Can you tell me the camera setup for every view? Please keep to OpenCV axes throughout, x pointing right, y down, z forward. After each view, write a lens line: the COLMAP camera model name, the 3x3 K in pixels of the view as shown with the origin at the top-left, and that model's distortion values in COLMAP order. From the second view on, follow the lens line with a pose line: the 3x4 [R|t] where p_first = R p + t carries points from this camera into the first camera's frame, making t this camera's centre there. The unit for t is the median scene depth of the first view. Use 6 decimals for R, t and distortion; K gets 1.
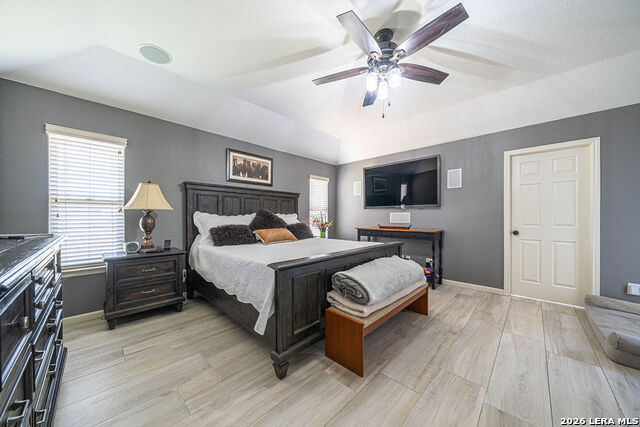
lens RADIAL K [[221.5, 0, 314.8], [0, 221.5, 216.6], [0, 0, 1]] dist [-0.002374, -0.000101]
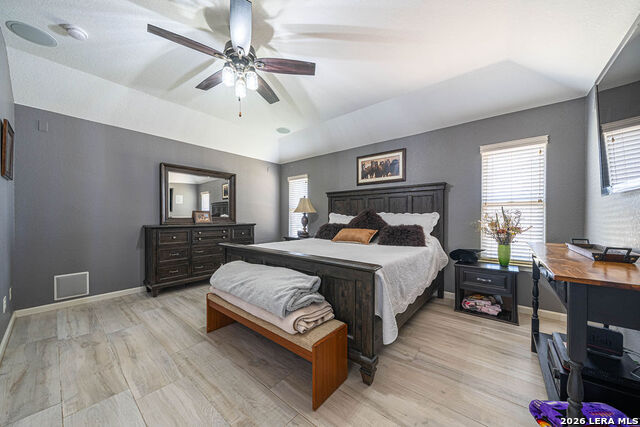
lens RADIAL K [[221.5, 0, 315.4], [0, 221.5, 216.4], [0, 0, 1]] dist [-0.002374, -0.000101]
pose [[0.082042, -0.003511, -0.996623, 0.716029], [-0.001748, 0.999992, -0.003667, 0.003523], [0.996627, 0.002043, 0.082035, 0.678540]]
